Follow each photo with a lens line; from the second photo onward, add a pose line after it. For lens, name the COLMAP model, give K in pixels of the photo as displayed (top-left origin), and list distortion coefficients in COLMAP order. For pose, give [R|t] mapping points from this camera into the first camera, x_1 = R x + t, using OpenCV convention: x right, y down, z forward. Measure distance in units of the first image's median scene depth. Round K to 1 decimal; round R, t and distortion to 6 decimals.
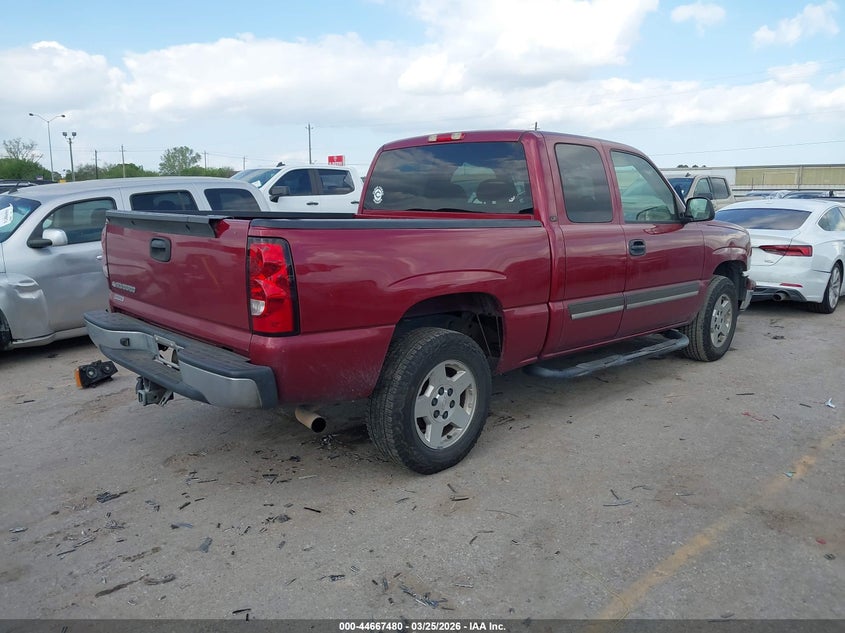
lens RADIAL K [[640.9, 0, 422.5], [0, 640.9, 316.5], [0, 0, 1]] dist [0.041393, -0.002626]
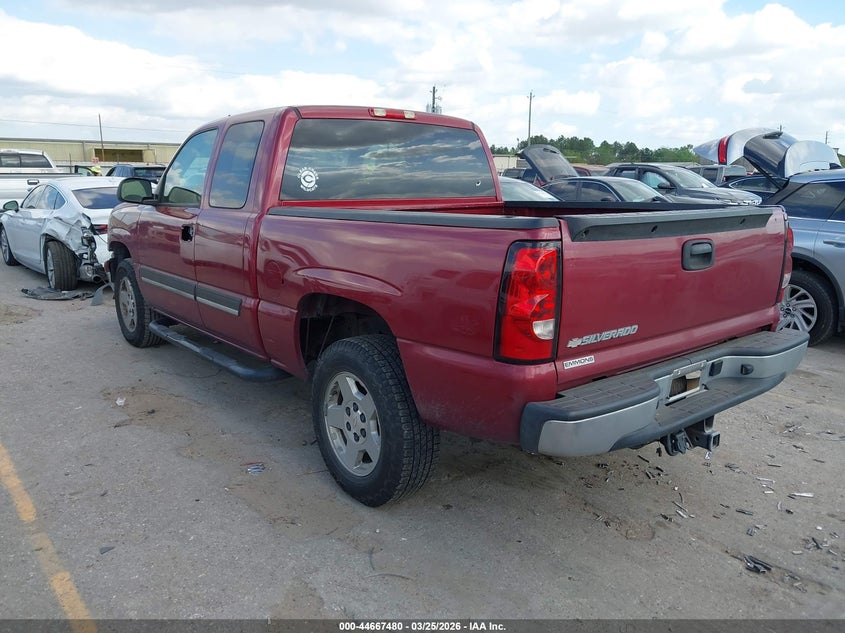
lens RADIAL K [[640.9, 0, 422.5], [0, 640.9, 316.5], [0, 0, 1]] dist [0.041393, -0.002626]
pose [[0.104988, -0.218069, 0.970270, -0.971289], [0.174911, 0.964501, 0.197846, -0.196518], [-0.978971, 0.148939, 0.139404, 0.971685]]
